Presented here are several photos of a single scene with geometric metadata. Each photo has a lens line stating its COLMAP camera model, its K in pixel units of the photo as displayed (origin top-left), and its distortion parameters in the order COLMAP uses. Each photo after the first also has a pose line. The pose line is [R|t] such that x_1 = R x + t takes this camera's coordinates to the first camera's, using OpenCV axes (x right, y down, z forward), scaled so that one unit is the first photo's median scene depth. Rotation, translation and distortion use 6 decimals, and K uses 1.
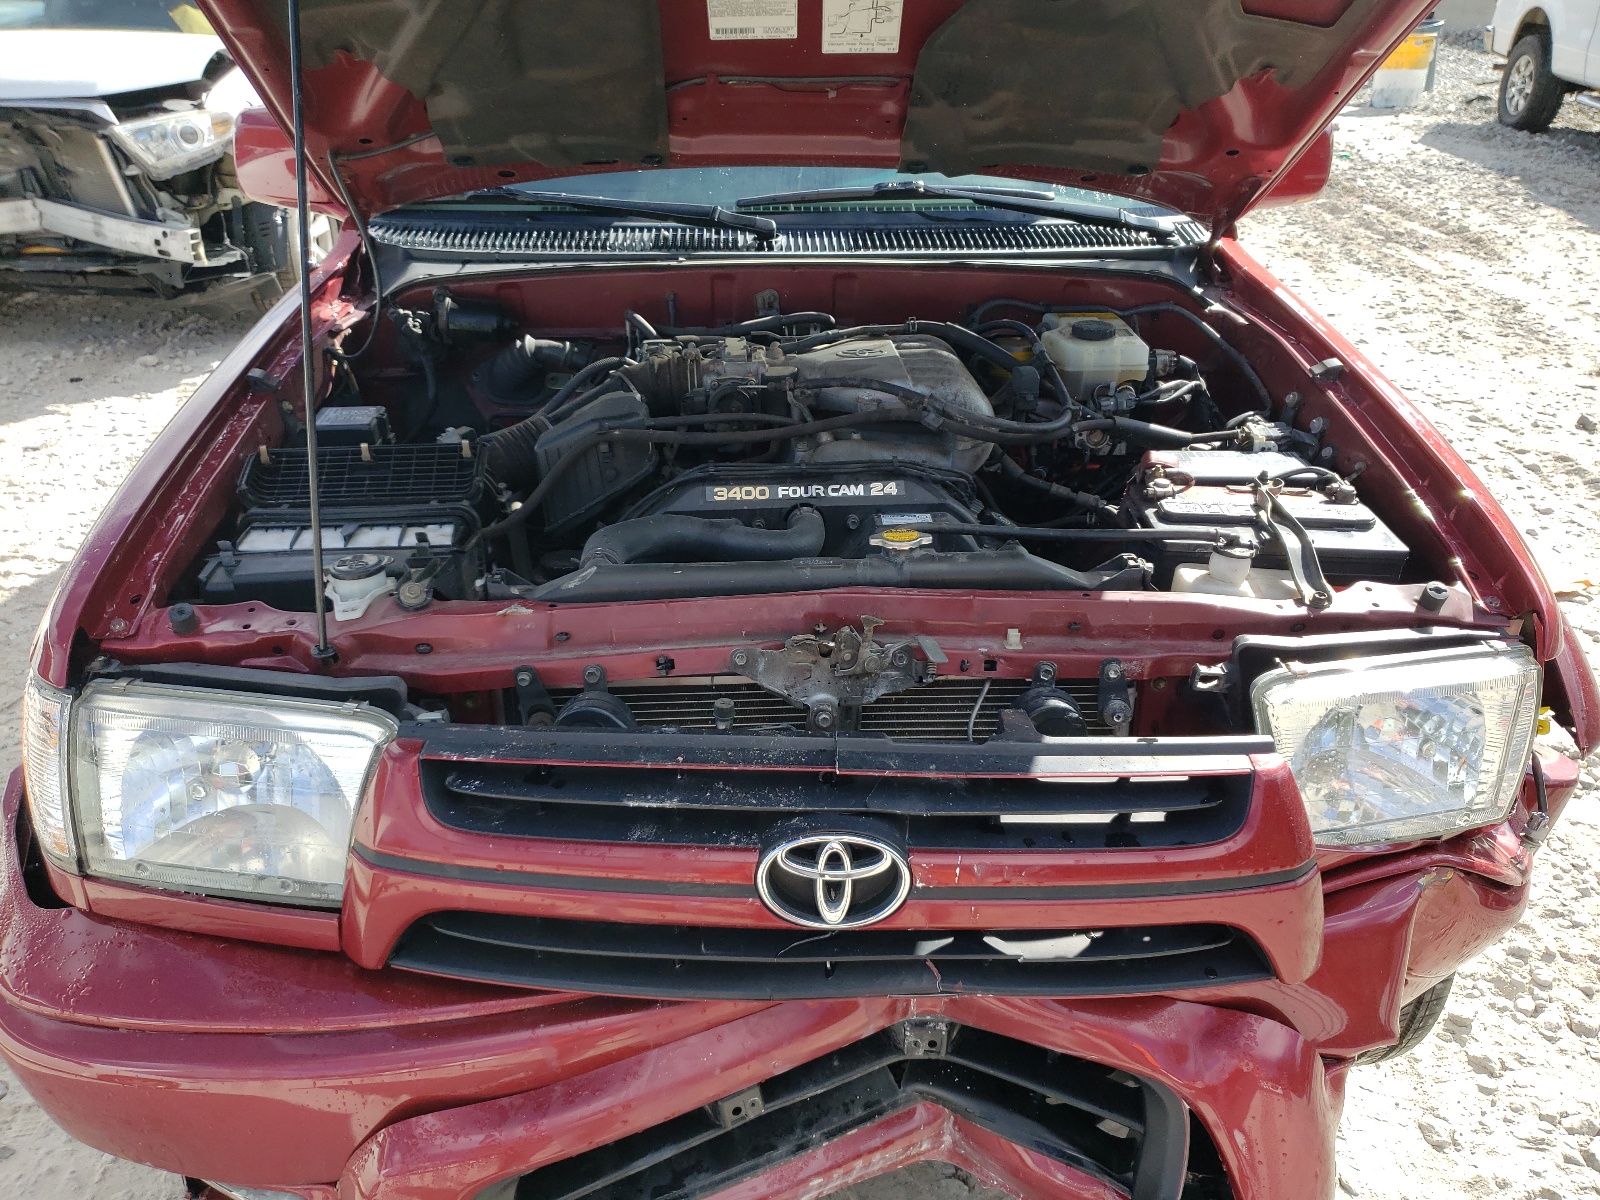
lens RADIAL K [[1468.7, 0, 800.0], [0, 1468.7, 600.0], [0, 0, 1]] dist [-0.006075, -0.019529]
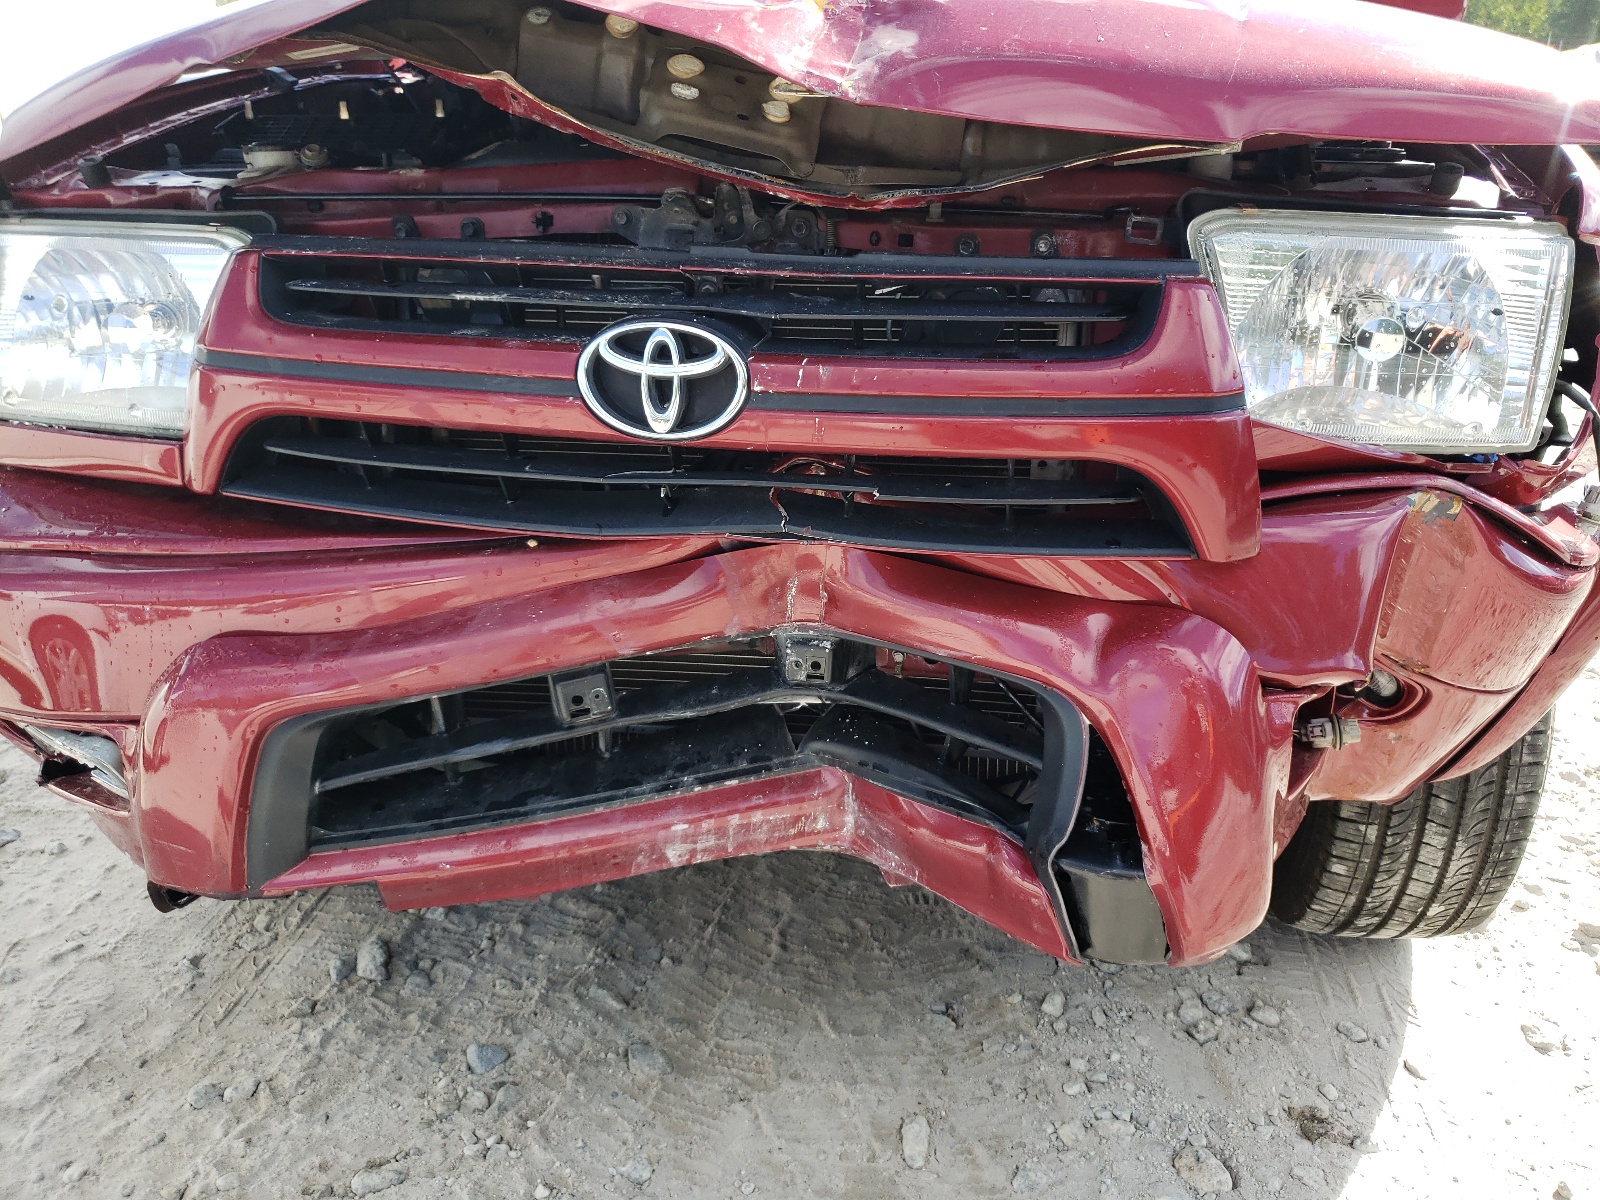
lens RADIAL K [[1468.7, 0, 800.0], [0, 1468.7, 600.0], [0, 0, 1]] dist [-0.006075, -0.019529]
pose [[0.982763, 0.060958, -0.174531, 0.263458], [-0.076880, 0.993328, -0.085962, 0.387764], [0.168127, 0.097898, 0.980892, 0.162430]]
